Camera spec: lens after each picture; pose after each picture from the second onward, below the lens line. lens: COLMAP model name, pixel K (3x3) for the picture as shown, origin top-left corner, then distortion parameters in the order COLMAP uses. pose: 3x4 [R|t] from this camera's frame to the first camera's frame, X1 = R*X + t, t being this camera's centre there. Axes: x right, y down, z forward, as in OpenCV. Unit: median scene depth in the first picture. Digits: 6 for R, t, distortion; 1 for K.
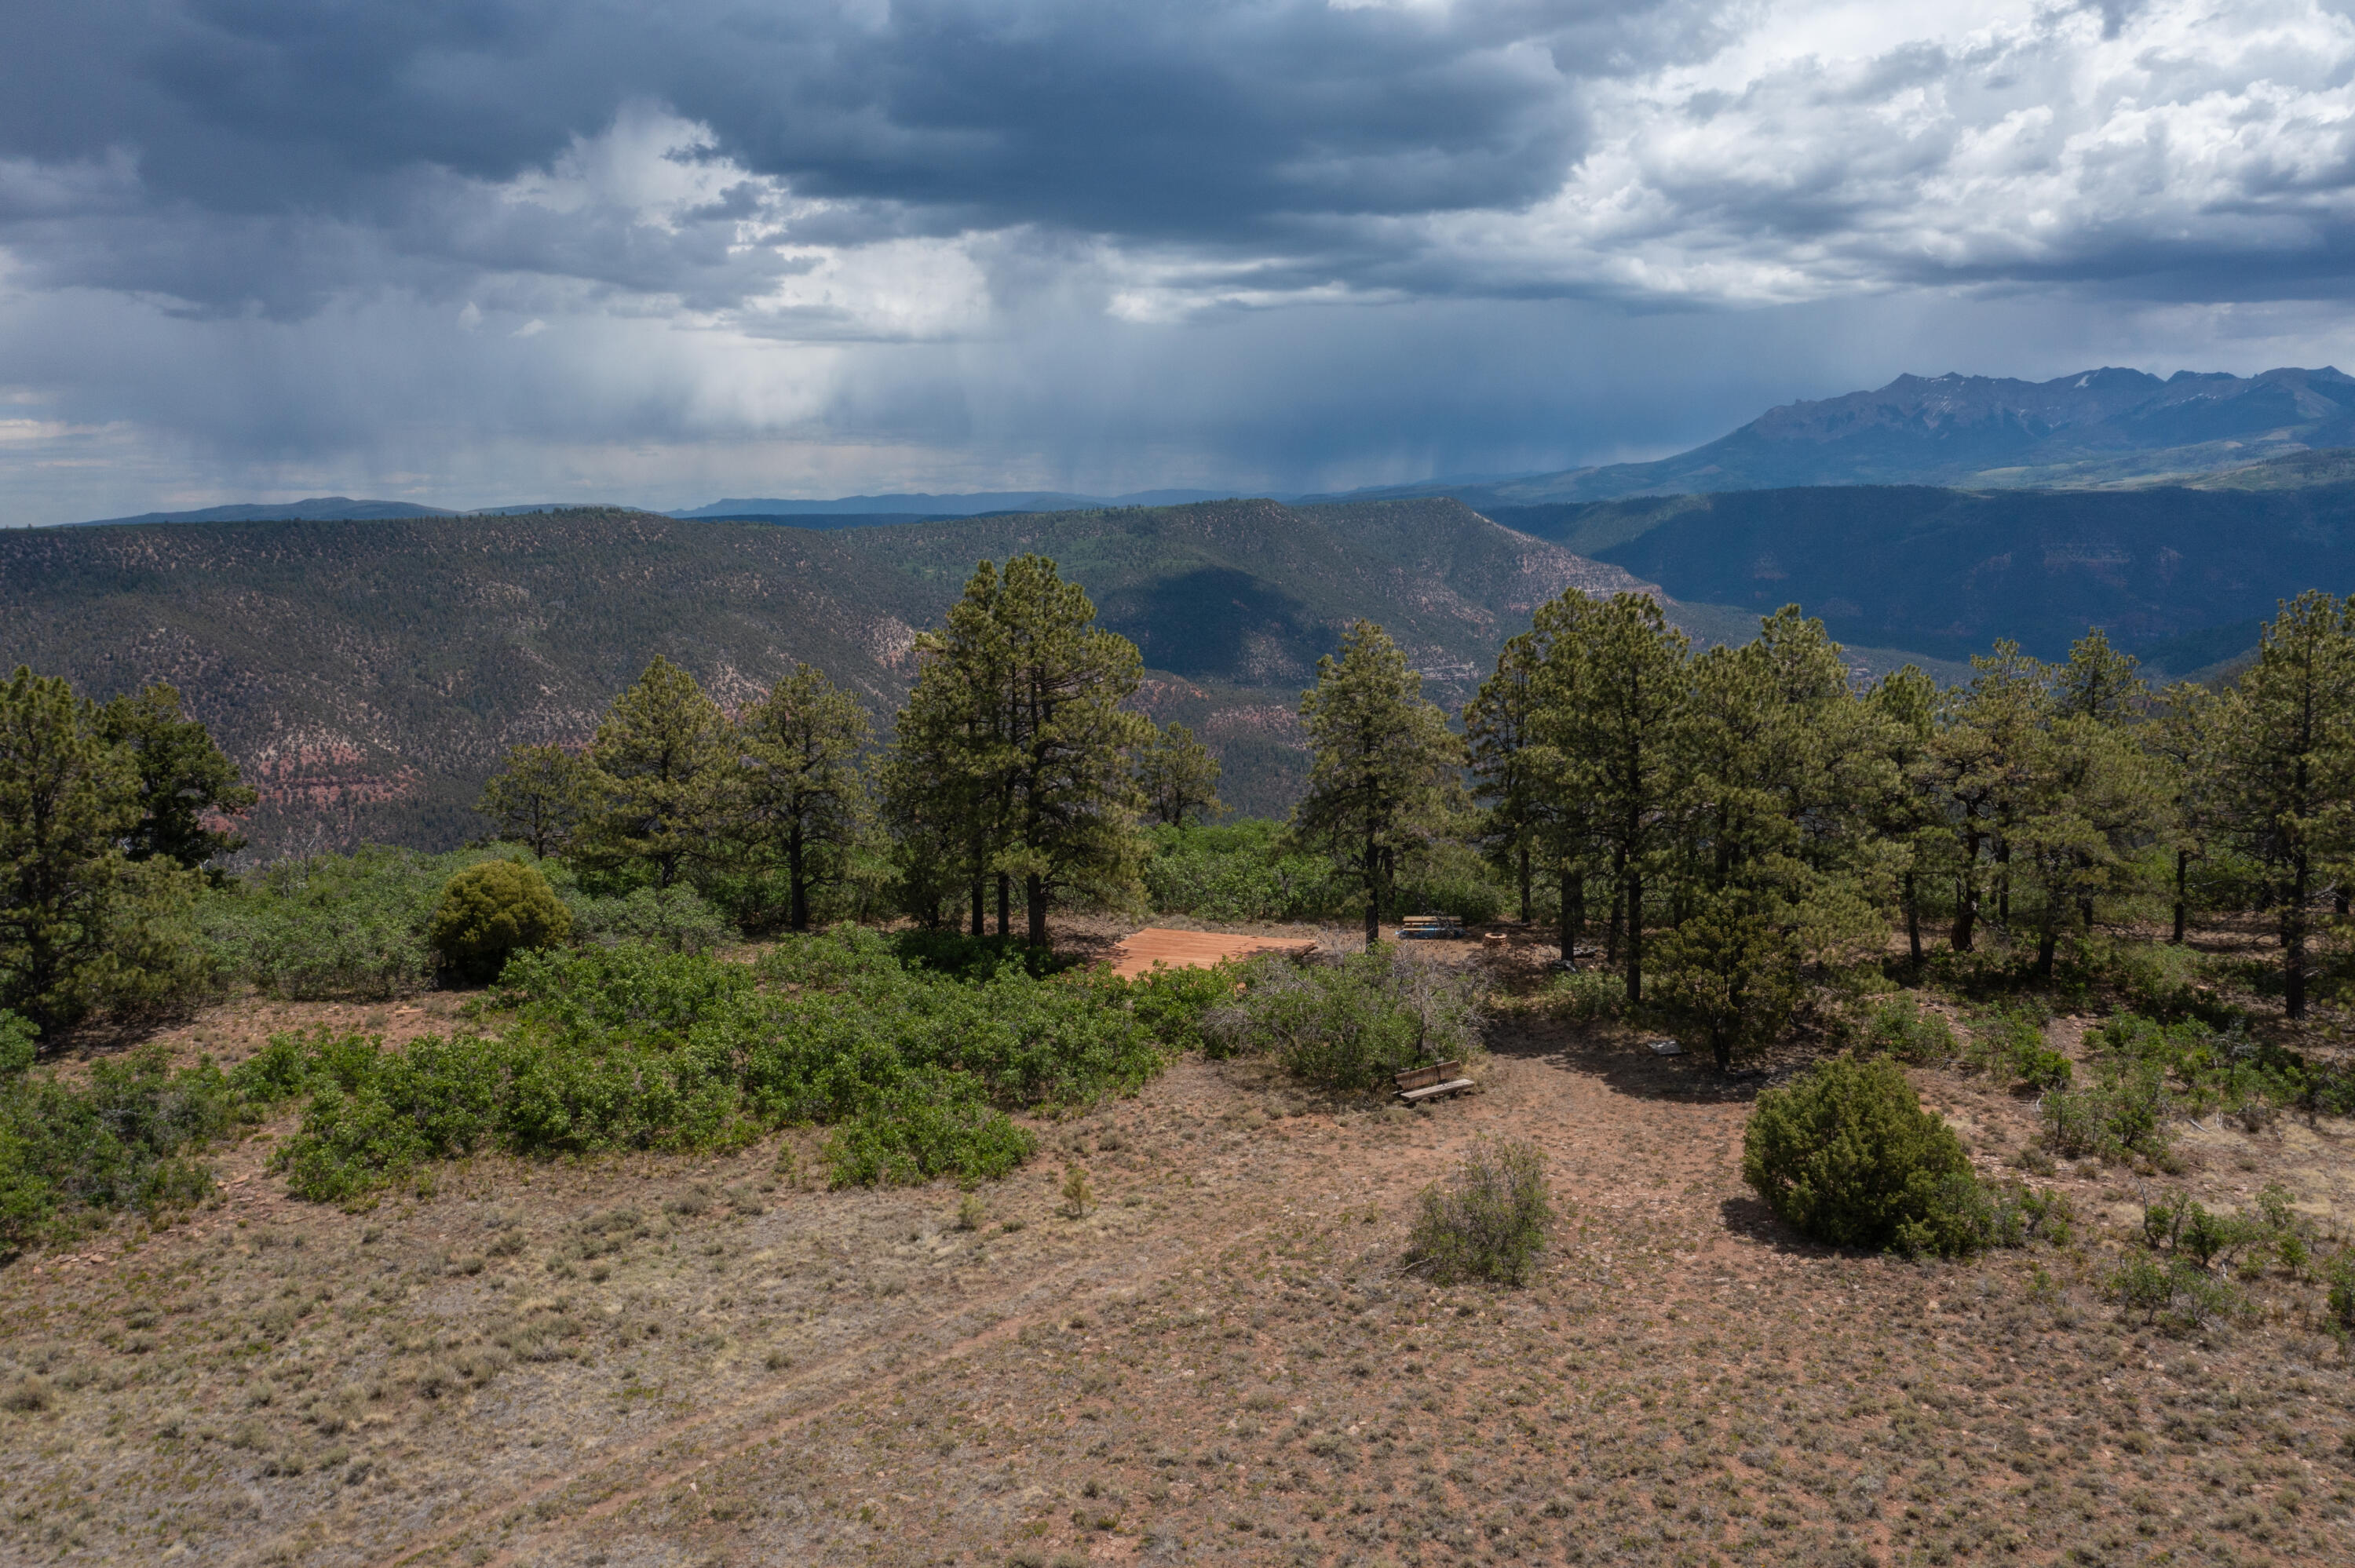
lens RADIAL K [[1853.4, 0, 1180.4], [0, 1853.4, 773.8], [0, 0, 1]] dist [-0.013590, 0.008722]
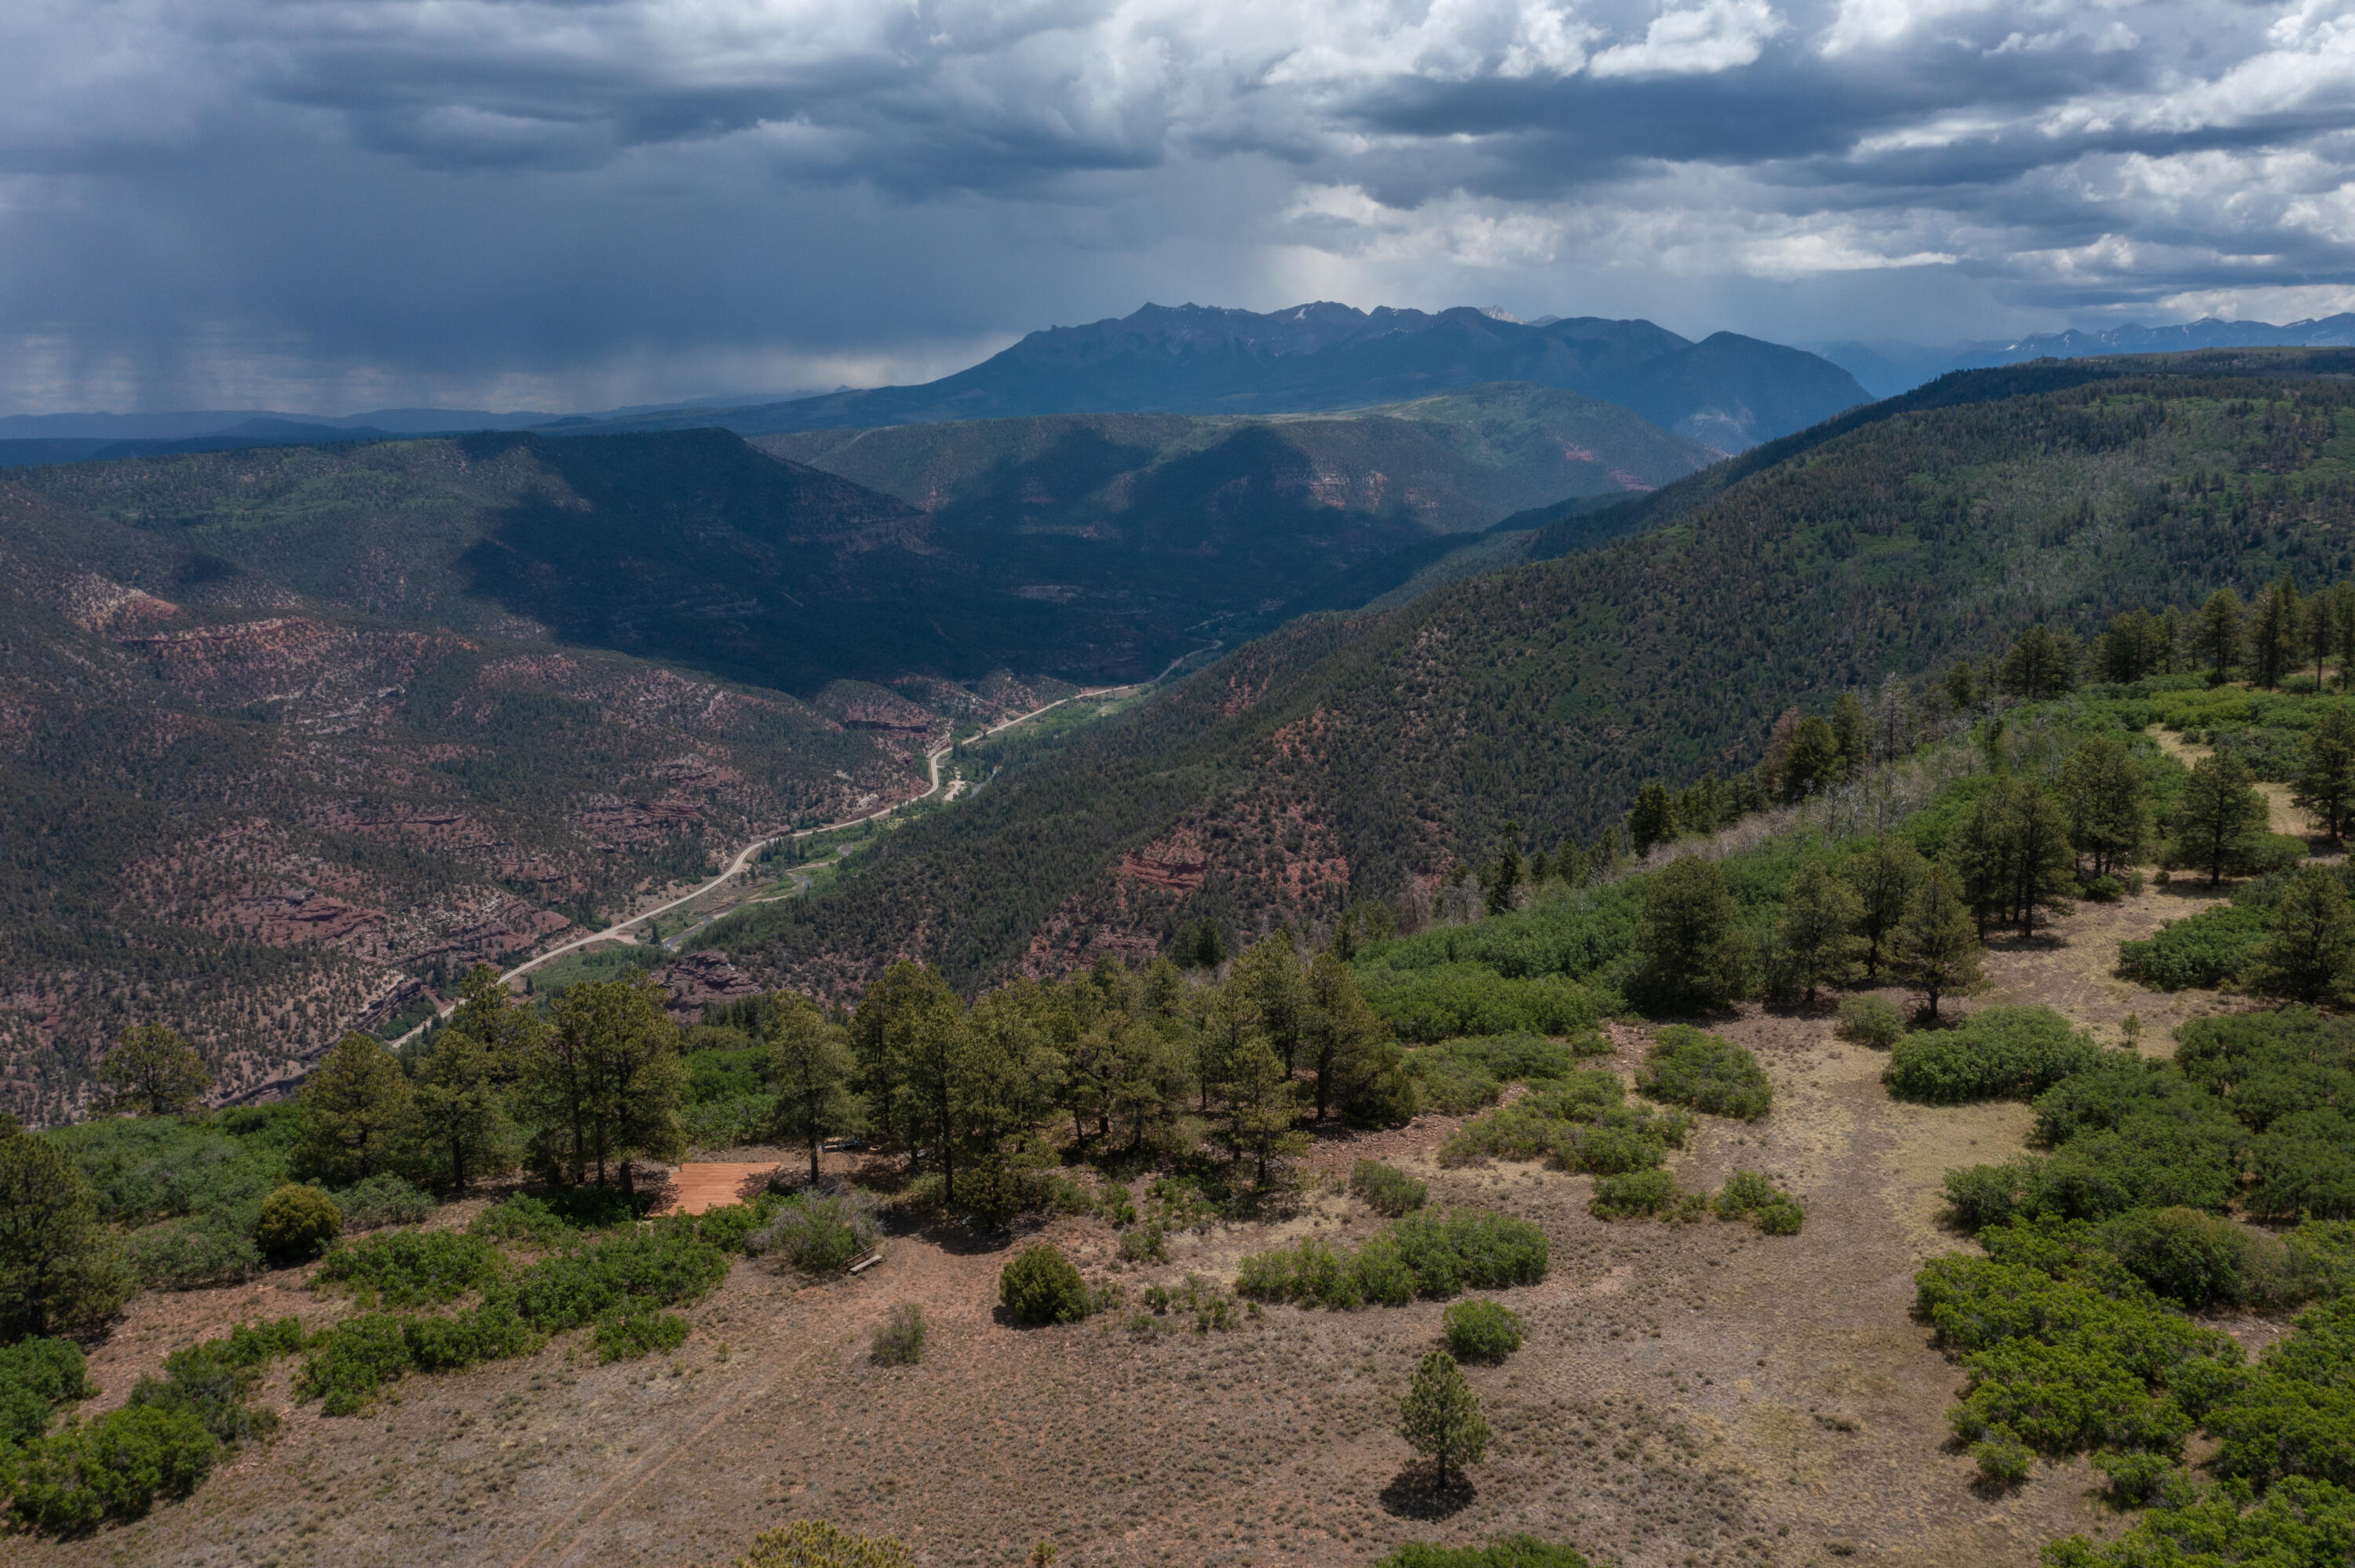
lens RADIAL K [[1854.8, 0, 1179.4], [0, 1854.8, 776.7], [0, 0, 1]] dist [-0.011901, 0.006352]
pose [[0.927710, -0.068199, 0.367019, -0.308132], [0.052070, 0.997199, 0.053684, -0.548219], [-0.369653, -0.030692, 0.928663, -1.257854]]
